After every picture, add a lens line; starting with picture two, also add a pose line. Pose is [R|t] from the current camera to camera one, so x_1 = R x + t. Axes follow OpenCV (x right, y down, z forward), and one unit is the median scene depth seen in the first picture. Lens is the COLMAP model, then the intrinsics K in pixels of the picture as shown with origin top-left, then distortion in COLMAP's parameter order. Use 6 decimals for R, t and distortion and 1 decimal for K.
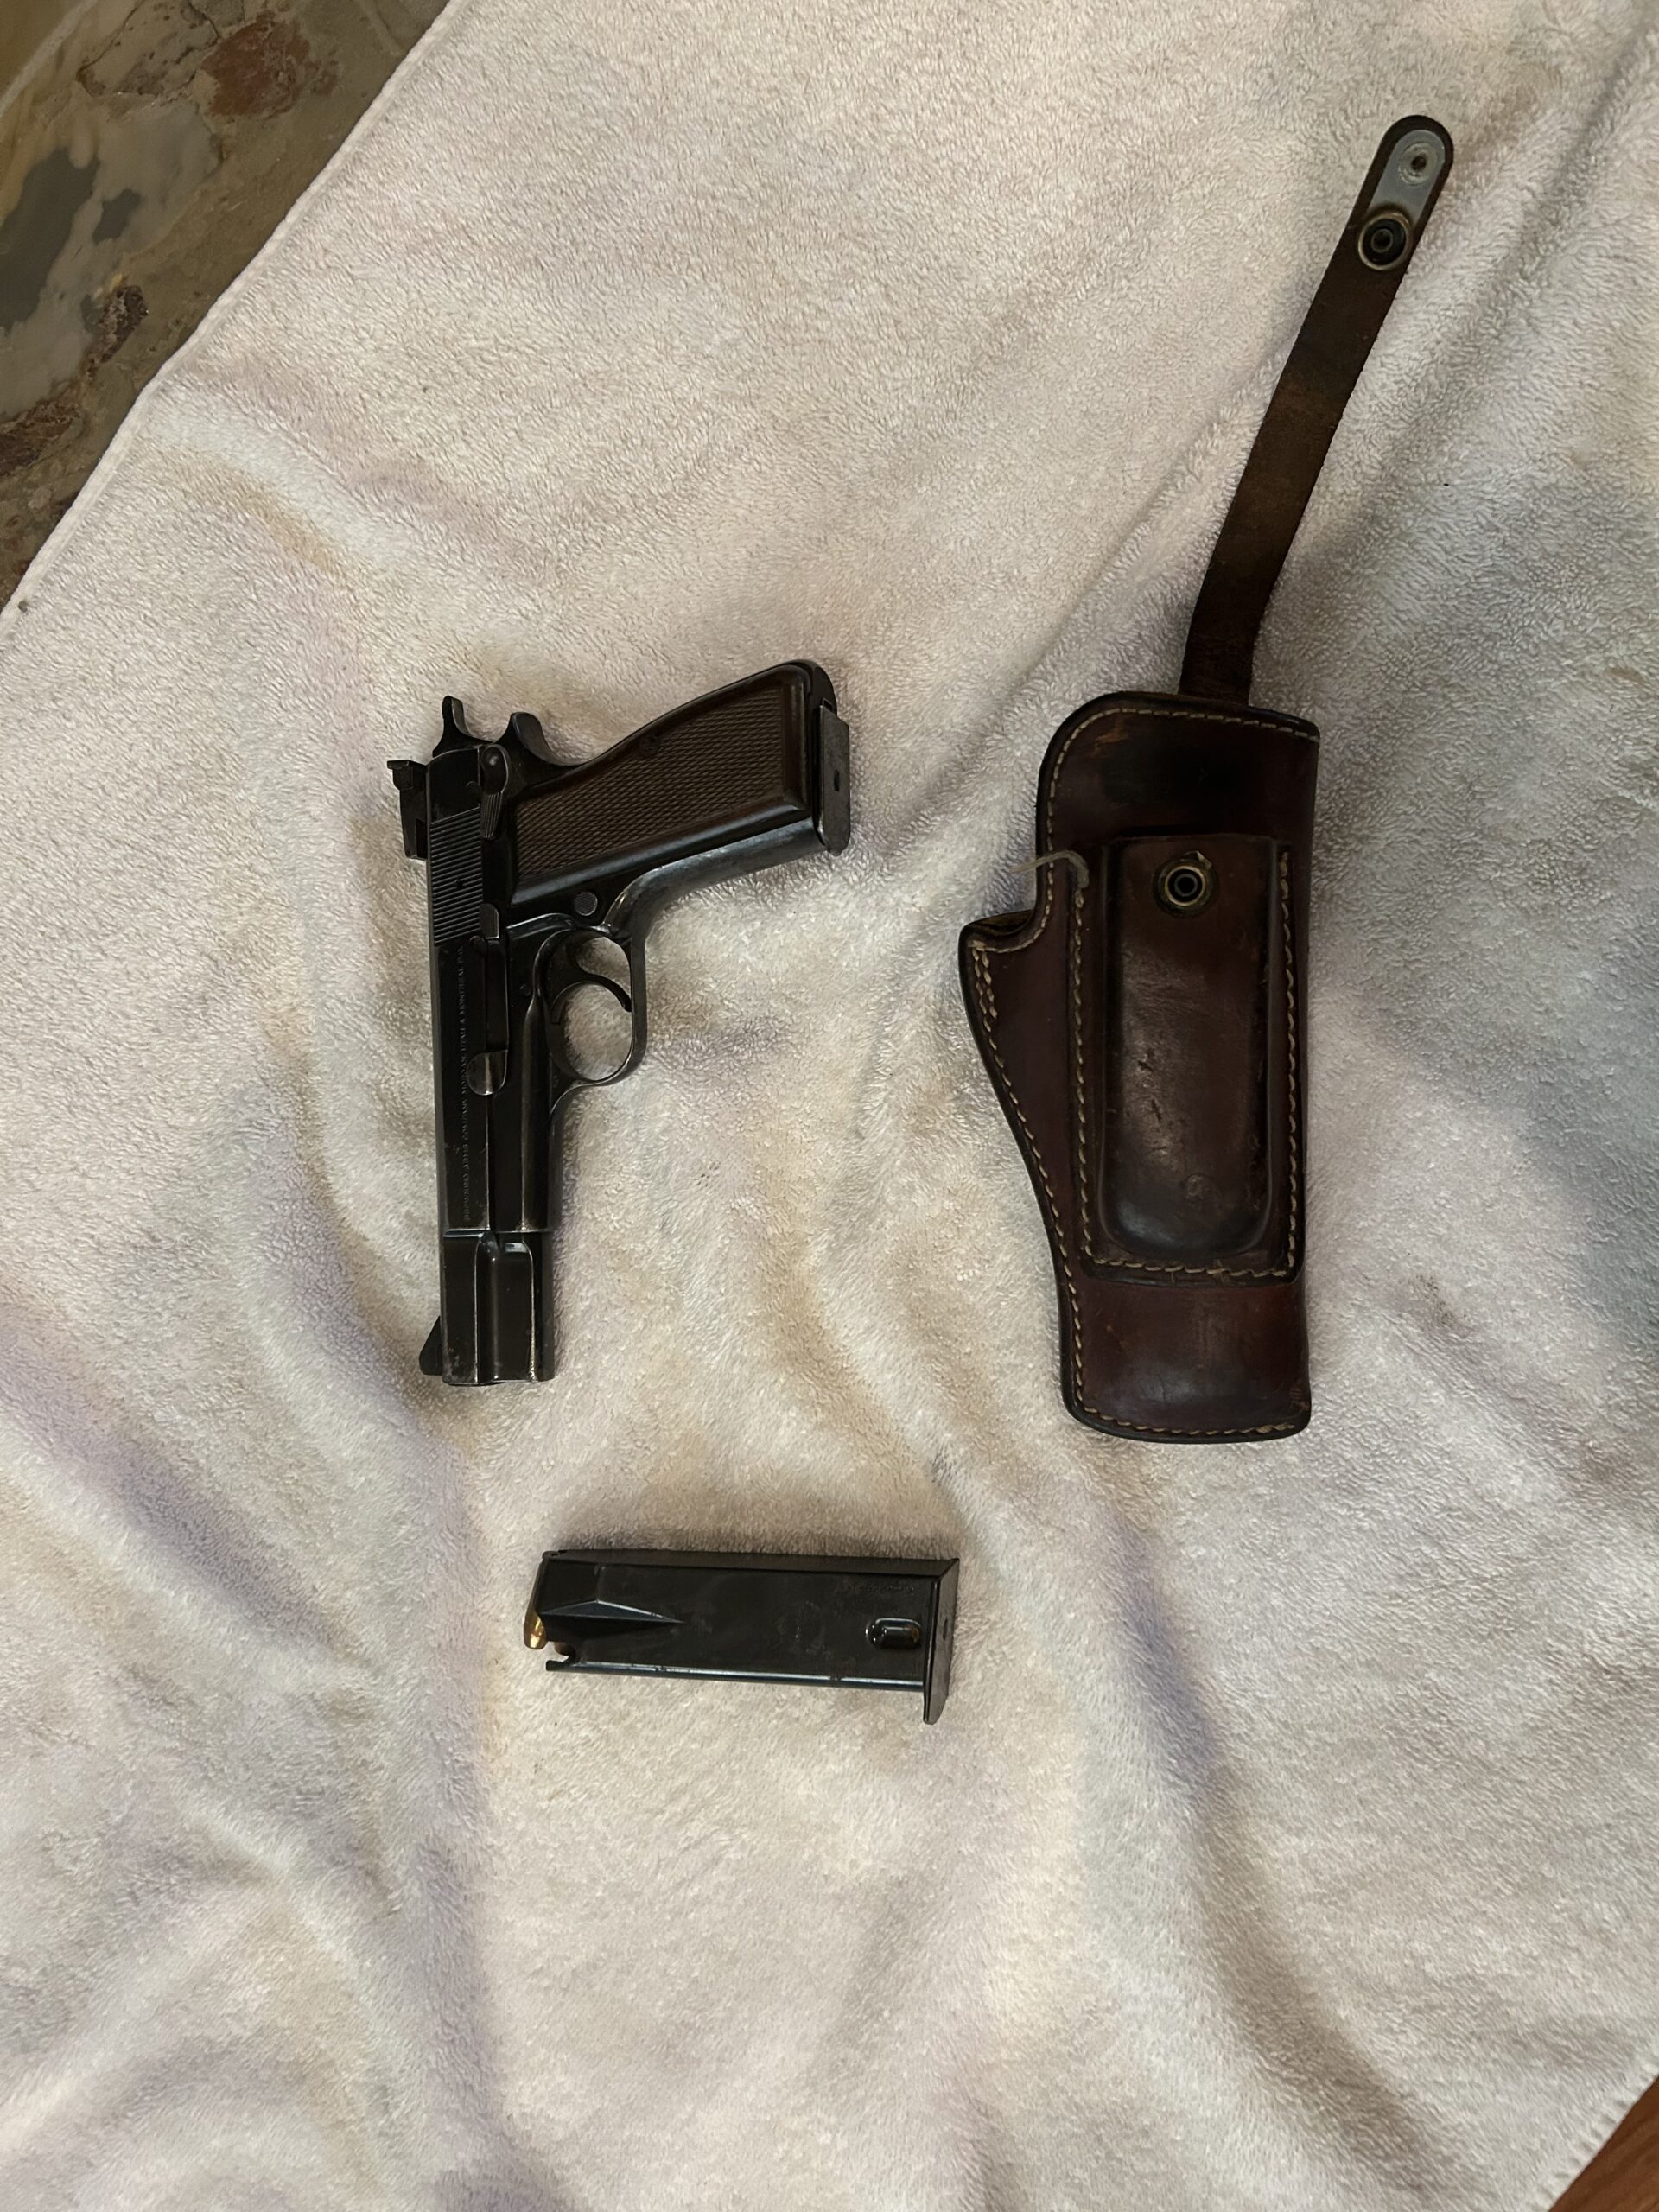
lens RADIAL K [[1744.5, 0, 836.9], [0, 1744.5, 1112.3], [0, 0, 1]] dist [0.111846, -0.215344]
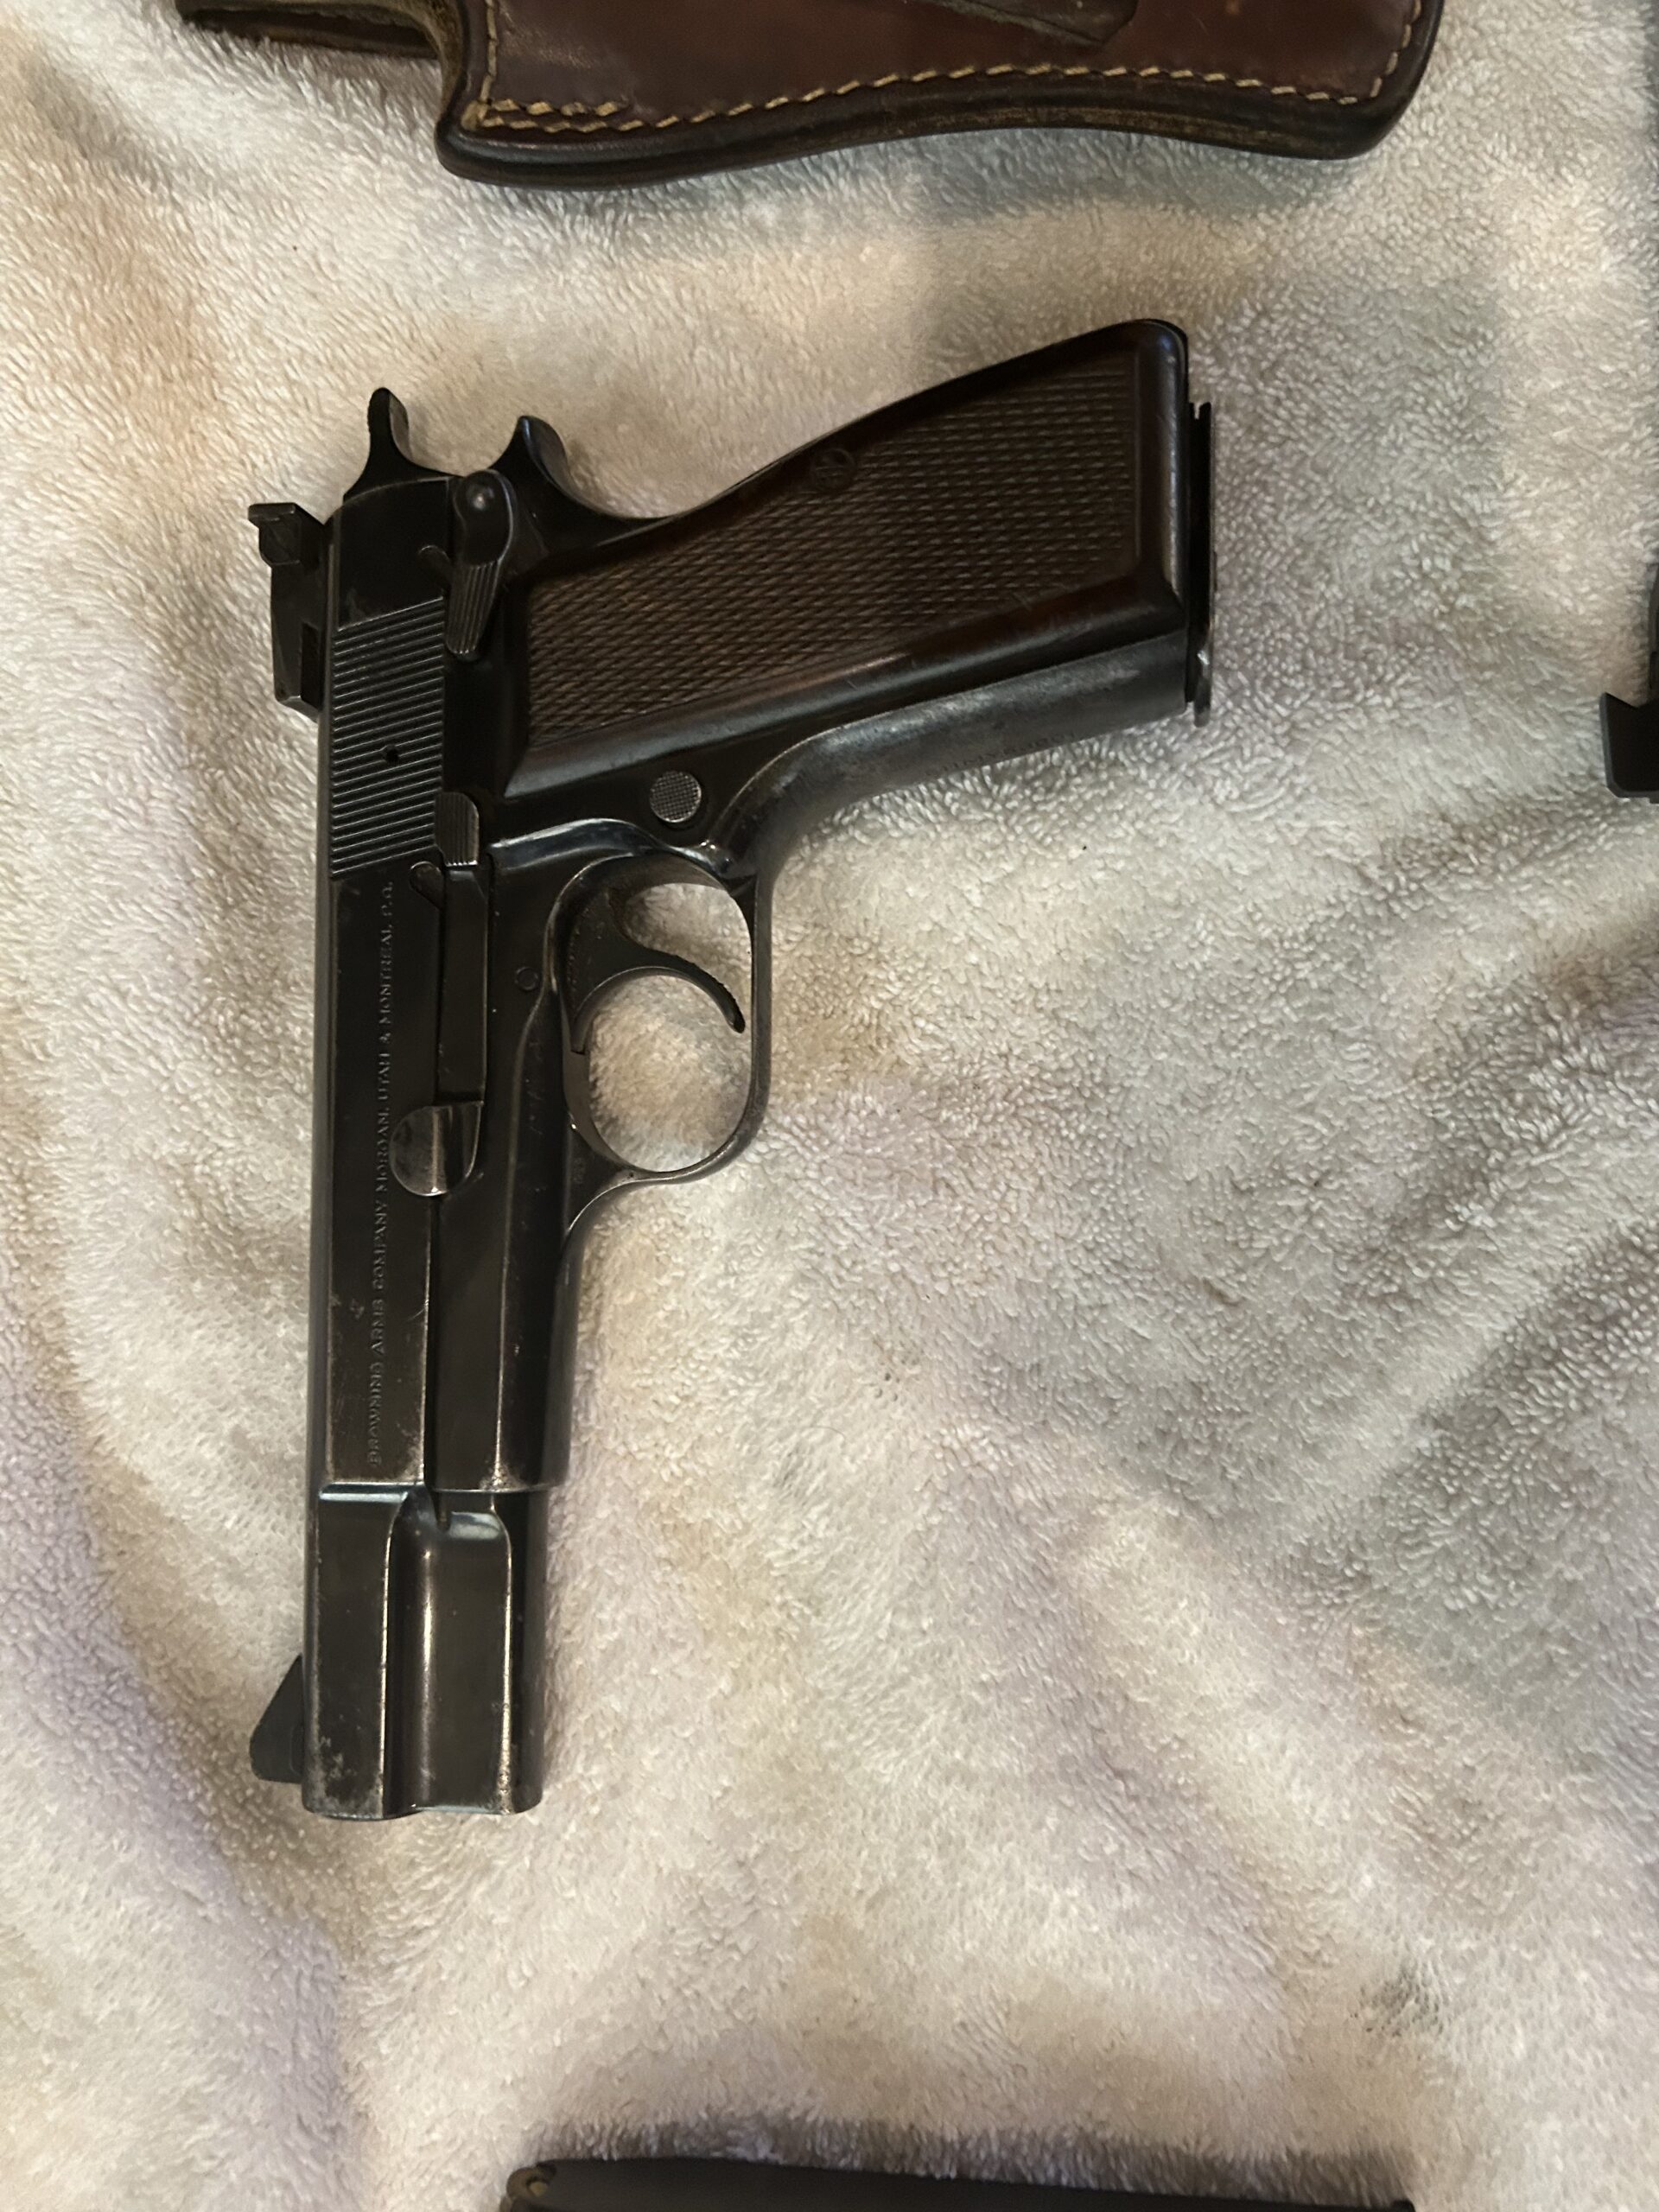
lens RADIAL K [[1801.8, 0, 829.5], [0, 1801.8, 1106.0], [0, 0, 1]] dist [0.000175, 0.003002]
pose [[0.992102, 0.038693, 0.119321, -0.148996], [-0.031966, 0.997817, -0.057791, -0.009351], [-0.121296, 0.053520, 0.991172, 0.495031]]
